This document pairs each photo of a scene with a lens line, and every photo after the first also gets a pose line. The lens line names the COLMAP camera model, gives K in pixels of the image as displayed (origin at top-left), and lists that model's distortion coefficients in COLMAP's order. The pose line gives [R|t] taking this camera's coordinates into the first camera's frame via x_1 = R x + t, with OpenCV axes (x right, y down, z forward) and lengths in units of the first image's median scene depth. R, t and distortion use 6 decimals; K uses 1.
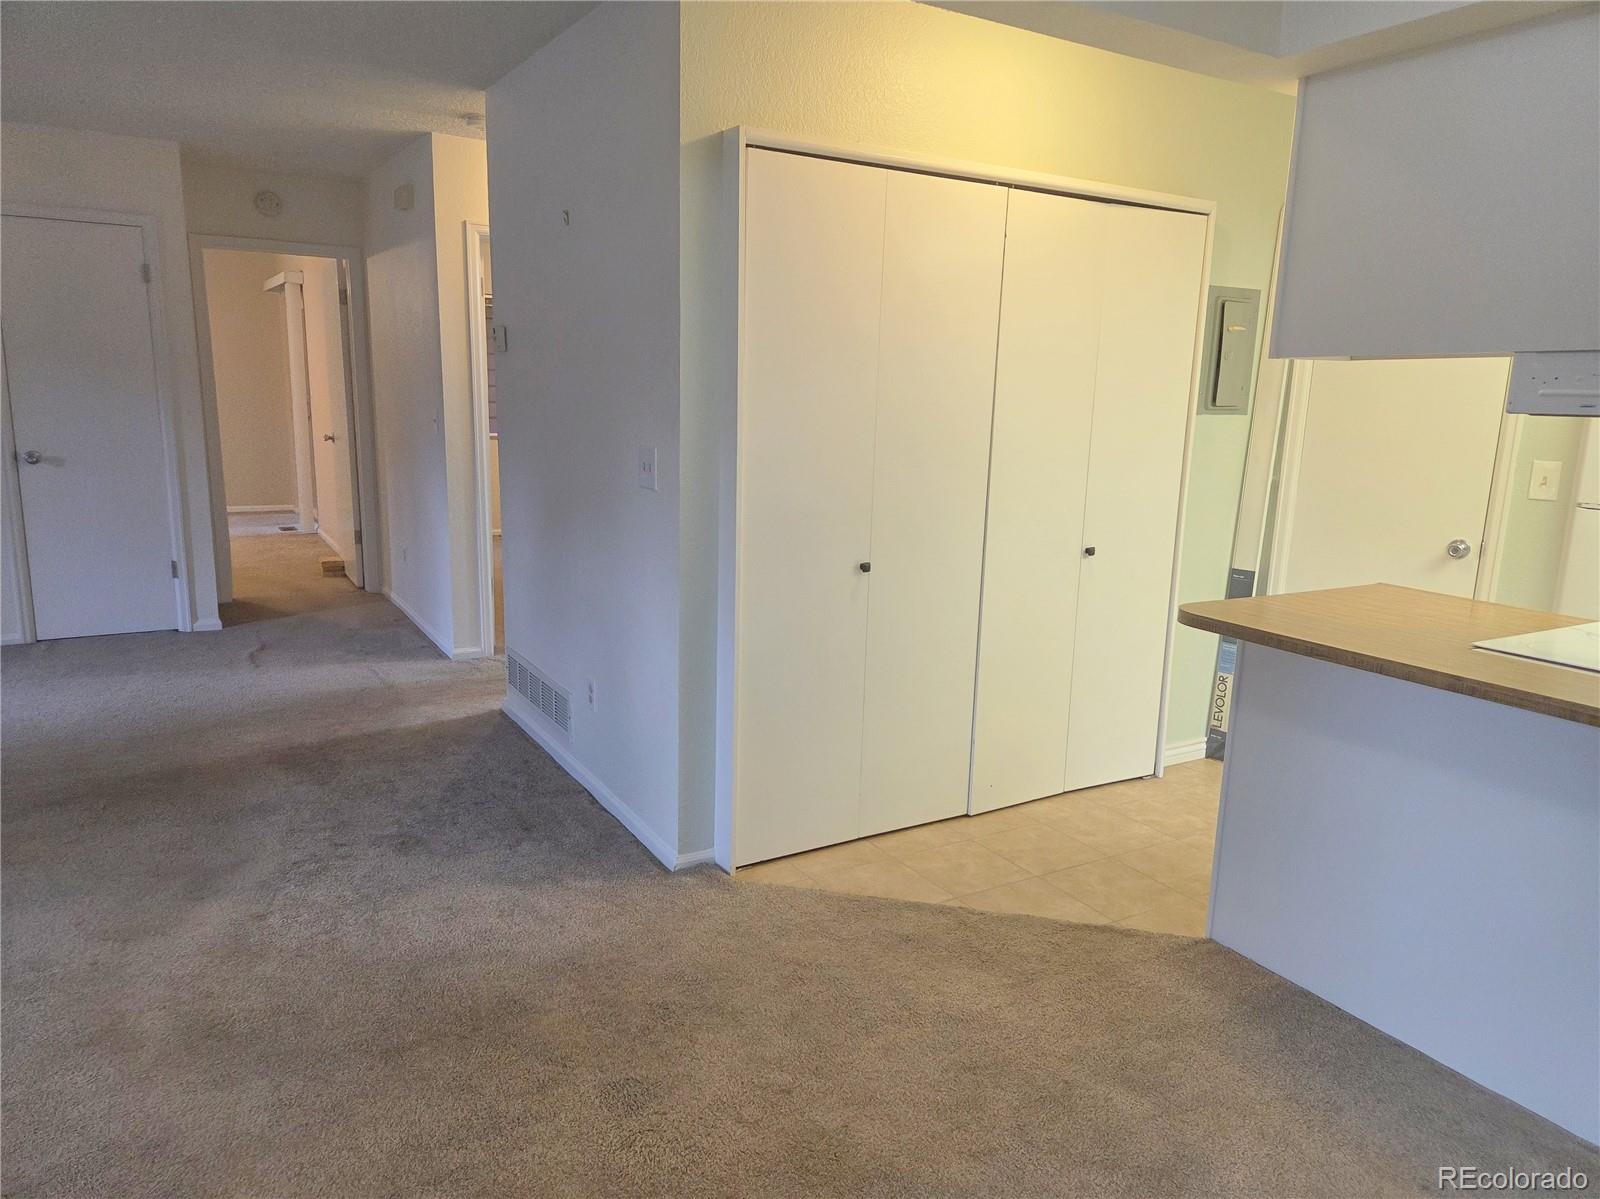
lens RADIAL K [[1067.9, 0, 799.7], [0, 1067.9, 604.7], [0, 0, 1]] dist [0.090542, -0.085286]
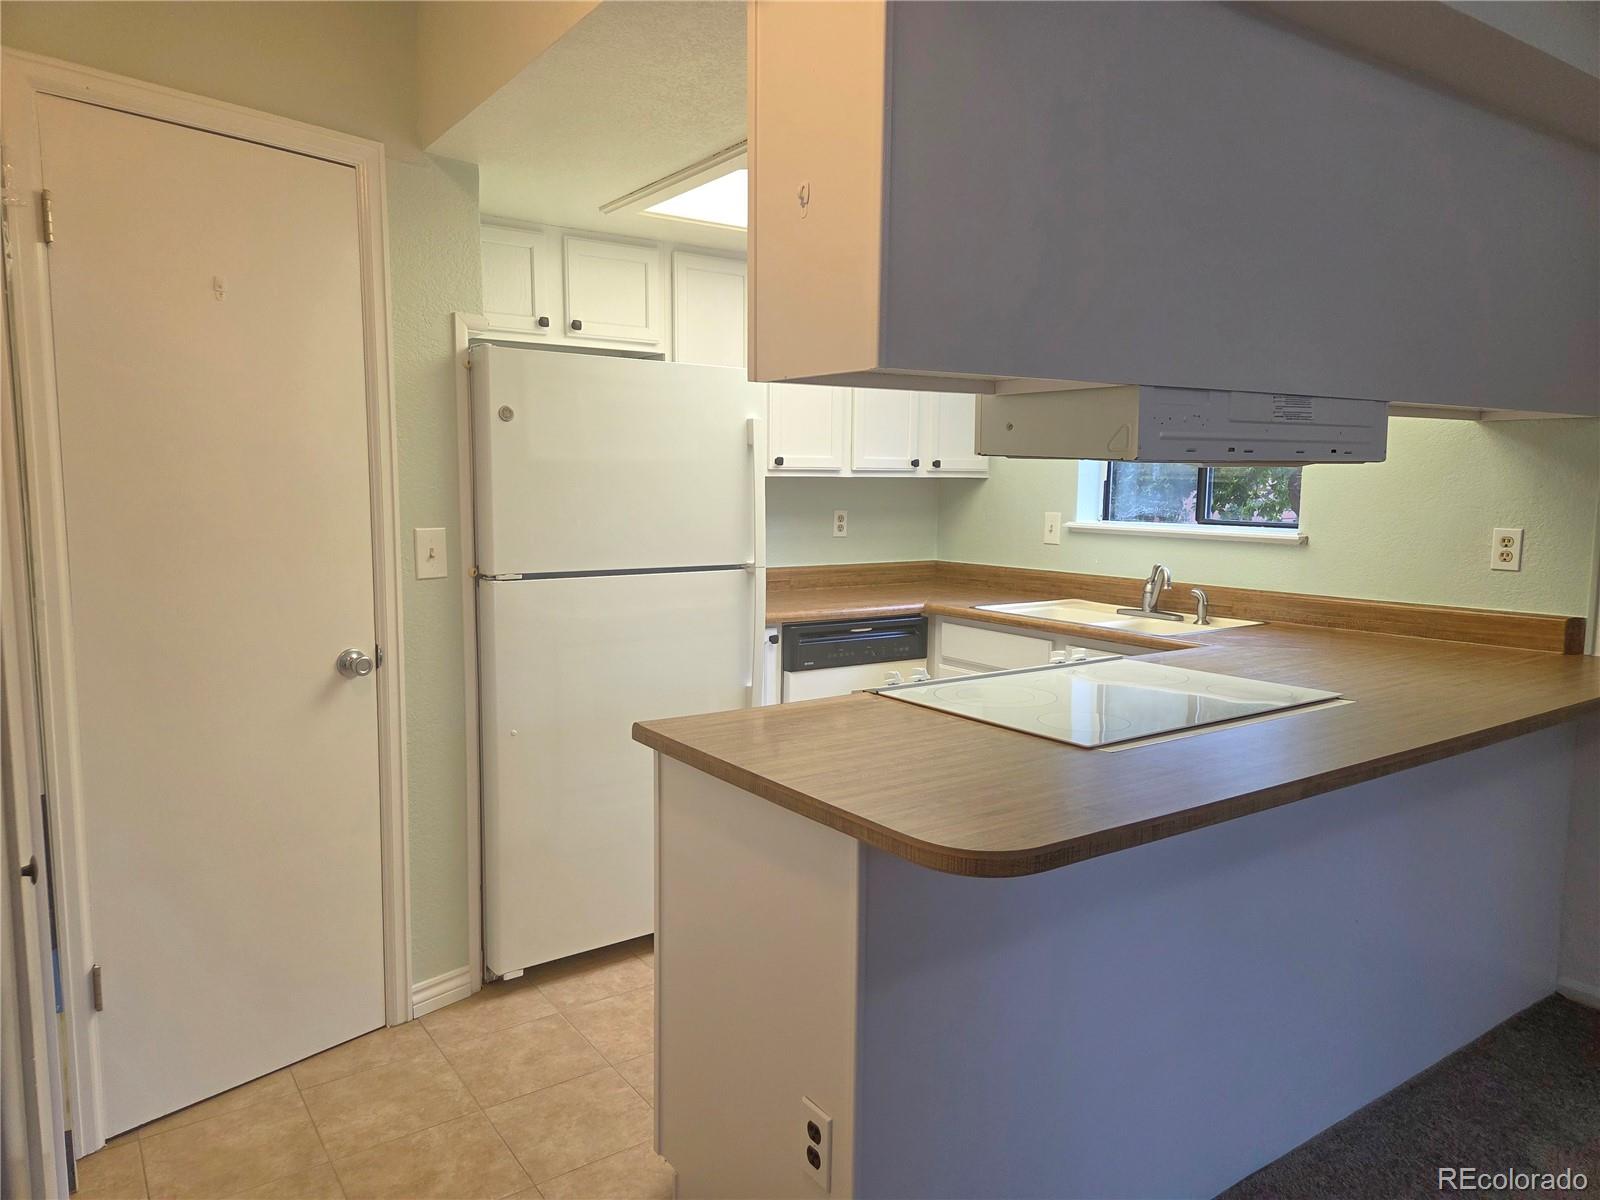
lens RADIAL K [[1067.9, 0, 799.7], [0, 1067.9, 605.2], [0, 0, 1]] dist [0.090542, -0.085286]
pose [[-0.075703, -0.140117, 0.987237, -0.090606], [0.186487, 0.970619, 0.152059, -0.151835], [-0.979536, 0.195618, -0.047348, 0.828394]]
